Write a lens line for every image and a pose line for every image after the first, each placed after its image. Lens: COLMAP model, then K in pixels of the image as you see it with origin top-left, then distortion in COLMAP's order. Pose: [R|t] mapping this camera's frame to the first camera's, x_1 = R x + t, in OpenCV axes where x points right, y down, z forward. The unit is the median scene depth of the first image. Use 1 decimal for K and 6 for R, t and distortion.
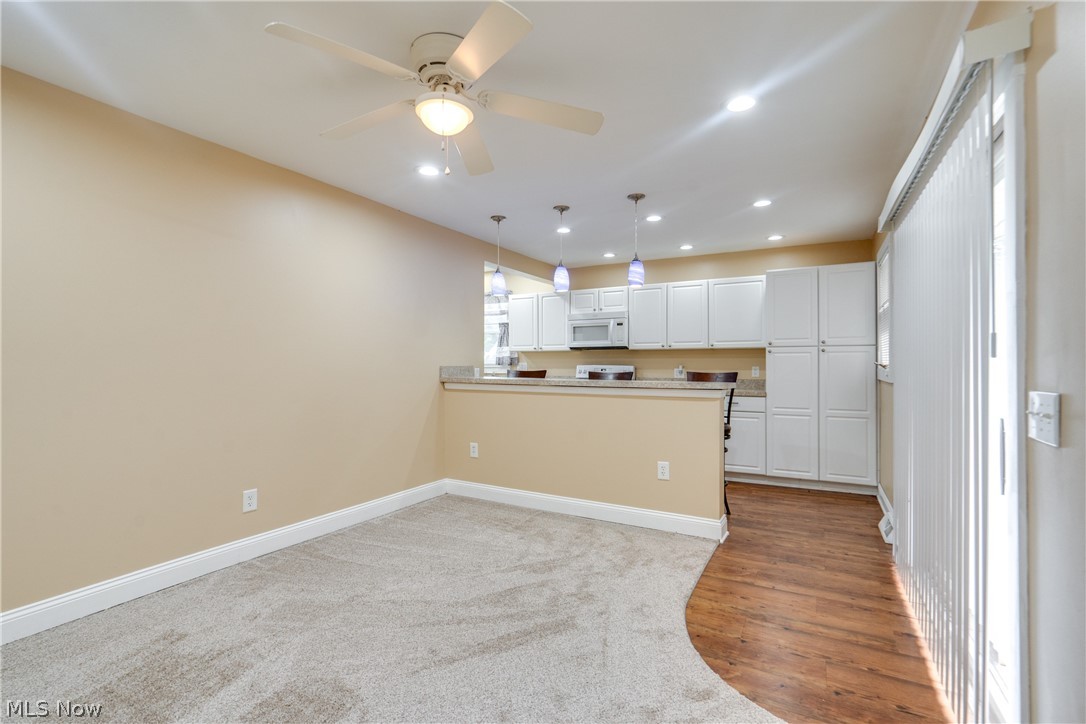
lens RADIAL K [[498.0, 0, 547.4], [0, 498.0, 364.8], [0, 0, 1]] dist [-0.006130, 0.002509]
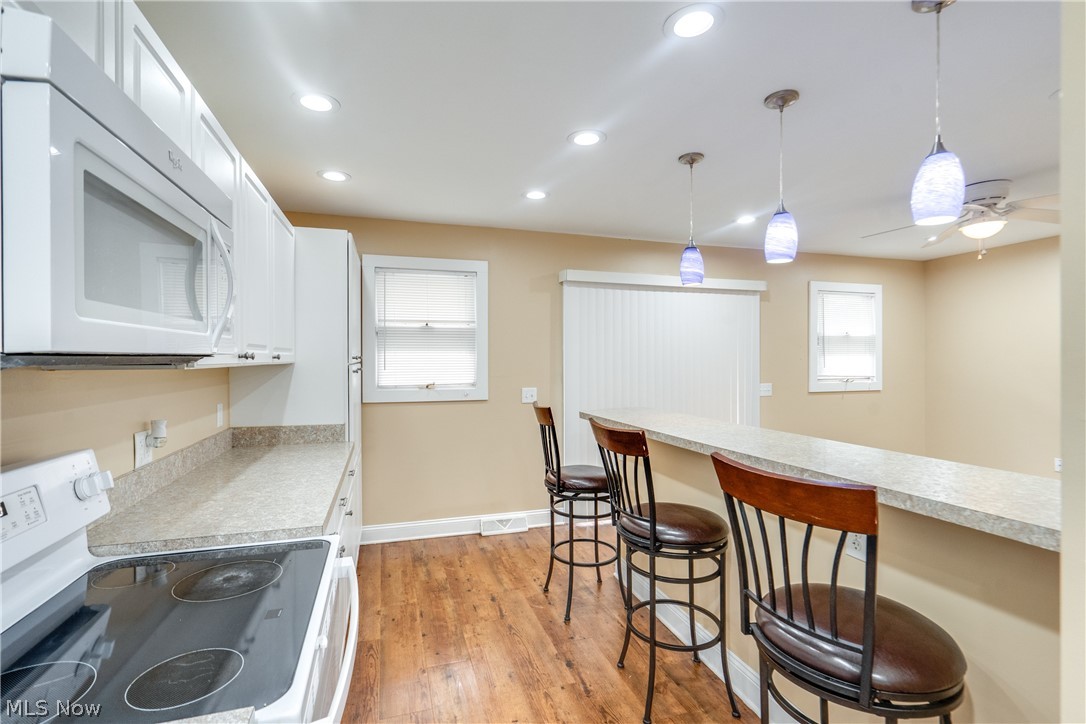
lens RADIAL K [[498.0, 0, 541.3], [0, 498.0, 362.9], [0, 0, 1]] dist [-0.006130, 0.002509]
pose [[-0.713110, -0.003092, 0.701045, -0.127544], [0.006783, 0.999913, 0.011309, -0.041906], [-0.701019, 0.012819, -0.713027, 1.265777]]
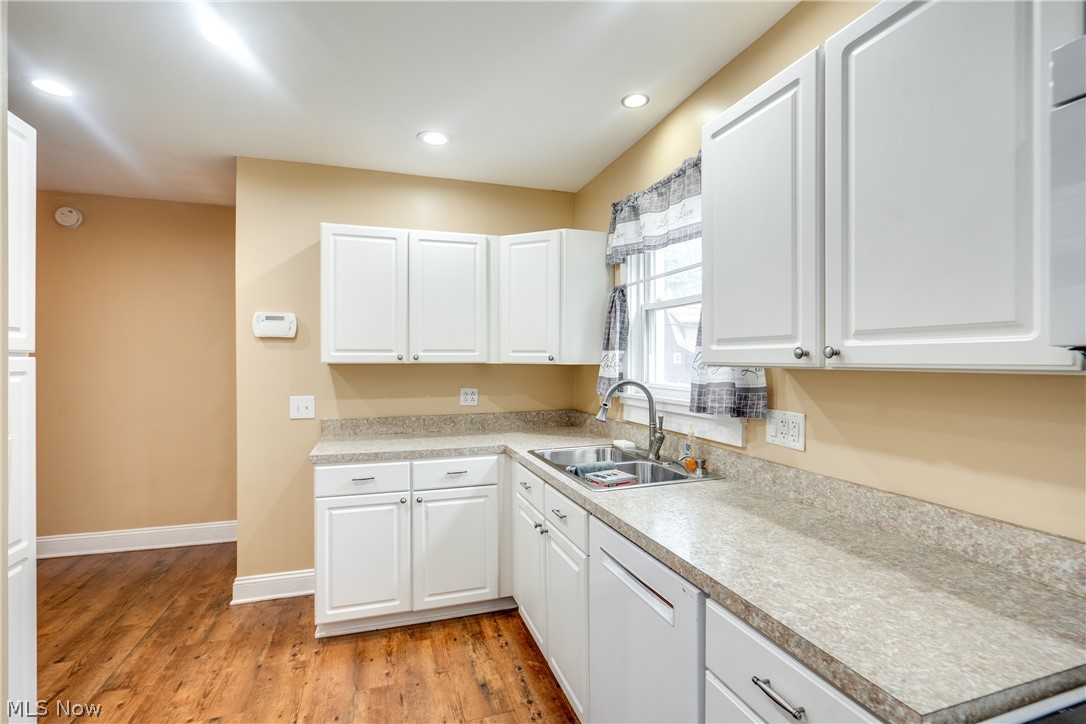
lens RADIAL K [[498.0, 0, 542.4], [0, 498.0, 363.7], [0, 0, 1]] dist [-0.006130, 0.002509]
pose [[0.724121, 0.008912, -0.689616, 0.041619], [-0.005532, 0.999959, 0.007113, -0.039906], [0.689651, -0.001336, 0.724140, 1.063820]]
